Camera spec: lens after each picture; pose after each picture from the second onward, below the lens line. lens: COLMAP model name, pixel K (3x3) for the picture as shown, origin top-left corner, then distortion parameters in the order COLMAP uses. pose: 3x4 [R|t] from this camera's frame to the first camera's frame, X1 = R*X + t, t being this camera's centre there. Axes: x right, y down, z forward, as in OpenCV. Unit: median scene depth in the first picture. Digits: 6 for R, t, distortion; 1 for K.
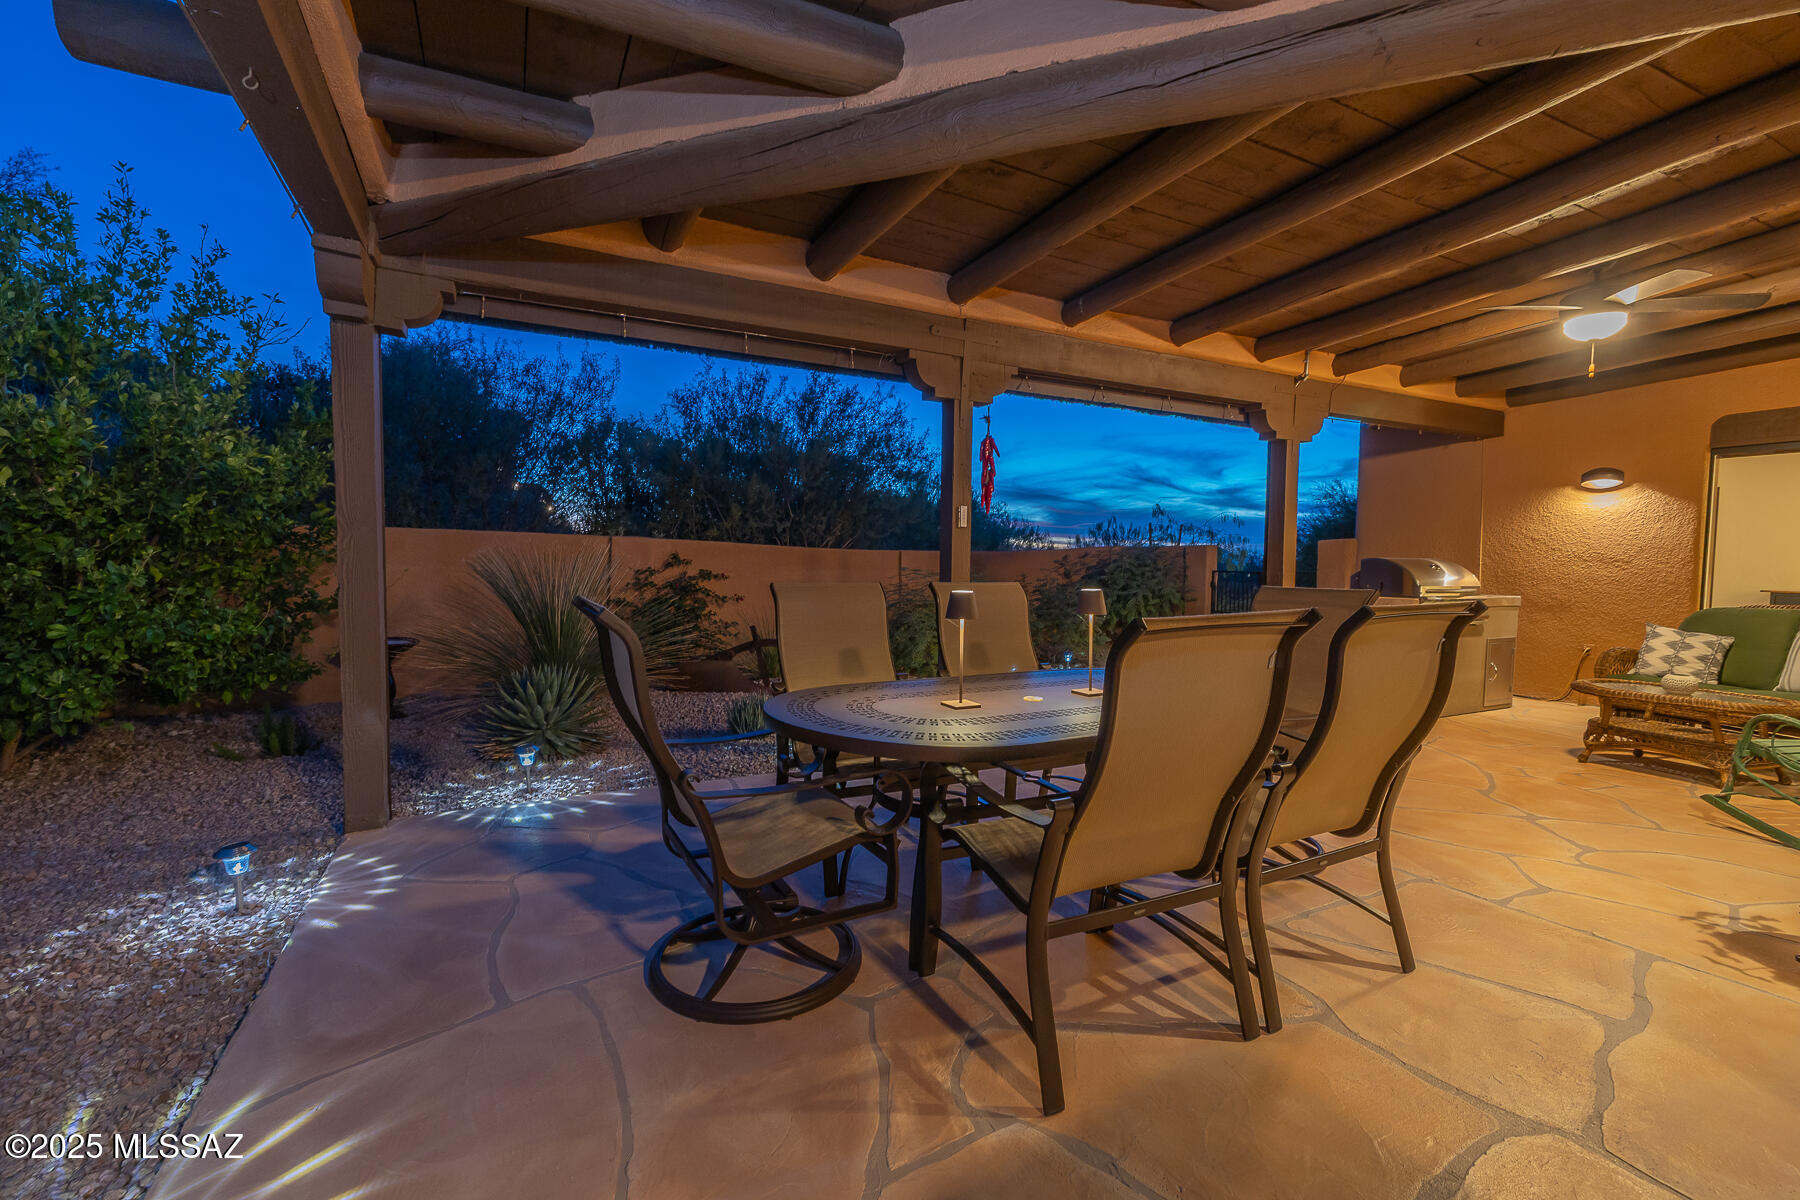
lens RADIAL K [[771.1, 0, 893.7], [0, 771.1, 601.4], [0, 0, 1]] dist [0.001520, -0.000205]
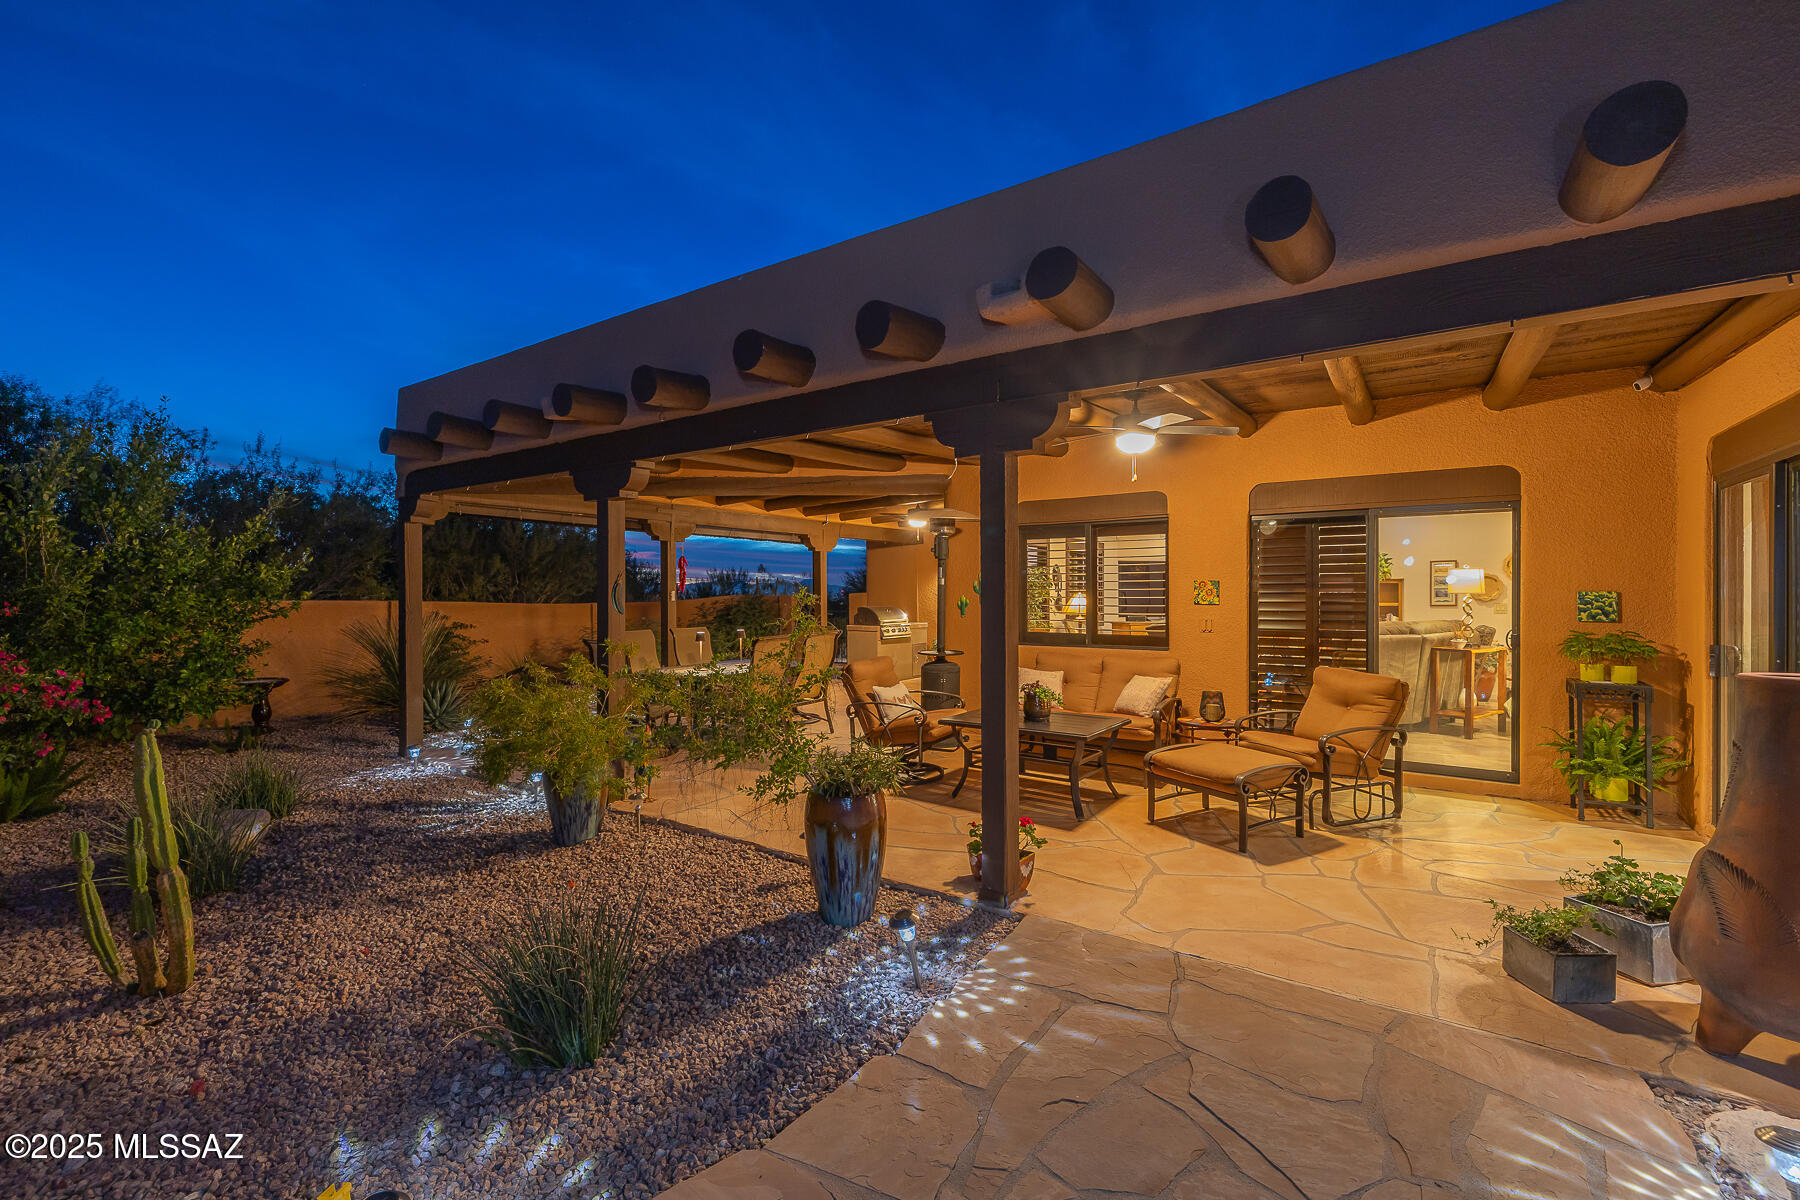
lens RADIAL K [[774.1, 0, 894.4], [0, 774.1, 593.3], [0, 0, 1]] dist [-0.000234, -0.000518]
pose [[0.878758, -0.014989, 0.477032, -0.354605], [0.039082, 0.998410, -0.040622, -0.007327], [-0.475664, 0.054341, 0.877947, -1.048202]]
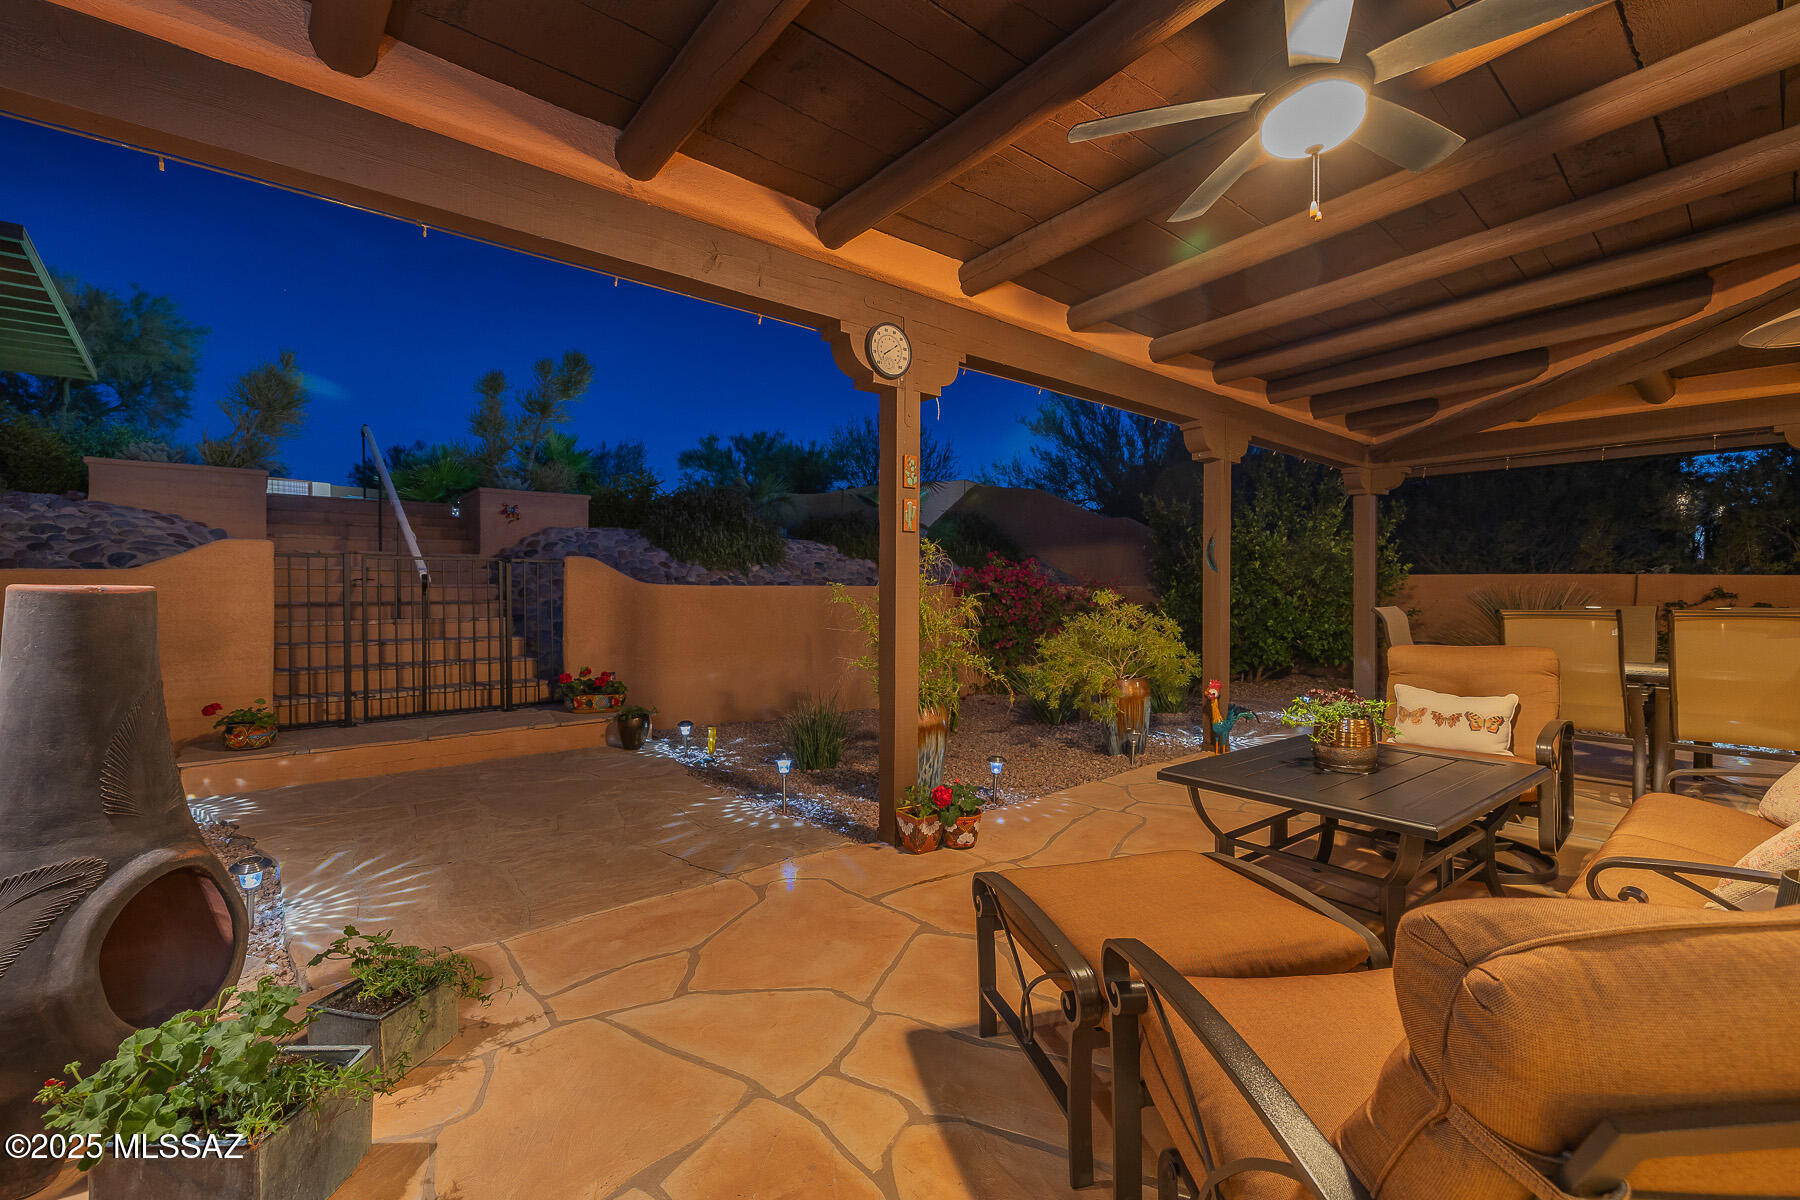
lens RADIAL K [[743.9, 0, 876.4], [0, 743.9, 593.5], [0, 0, 1]] dist [-0.000151, -0.000103]
pose [[0.207852, -0.009063, -0.978118, 0.798245], [-0.049215, 0.998594, -0.019711, 0.039726], [0.976921, 0.052235, 0.207114, -0.598848]]
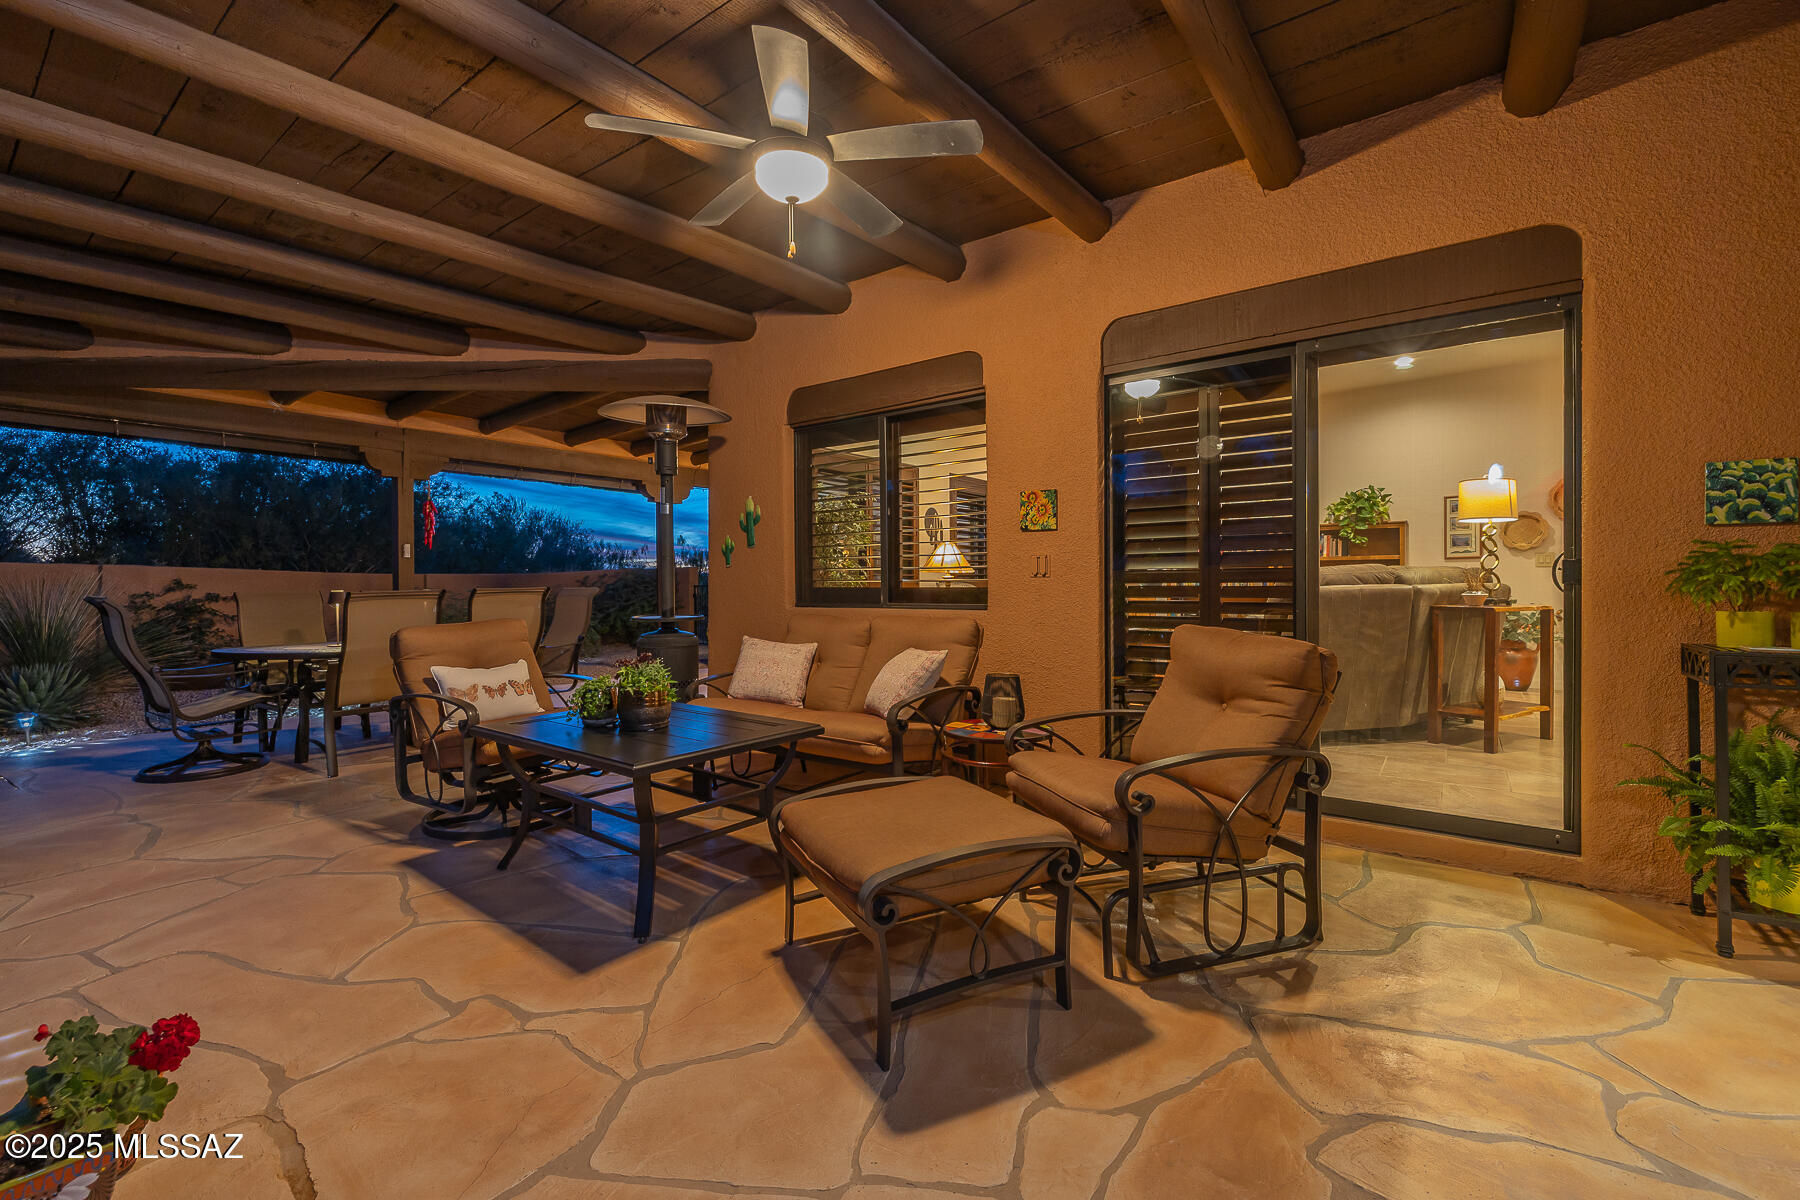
lens RADIAL K [[767.4, 0, 901.7], [0, 767.4, 586.2], [0, 0, 1]] dist [-0.000367, -0.000256]
pose [[0.894921, -0.021314, 0.445714, 0.269151], [0.043109, 0.998316, -0.038815, 0.060612], [-0.444136, 0.053951, 0.894333, -0.776834]]
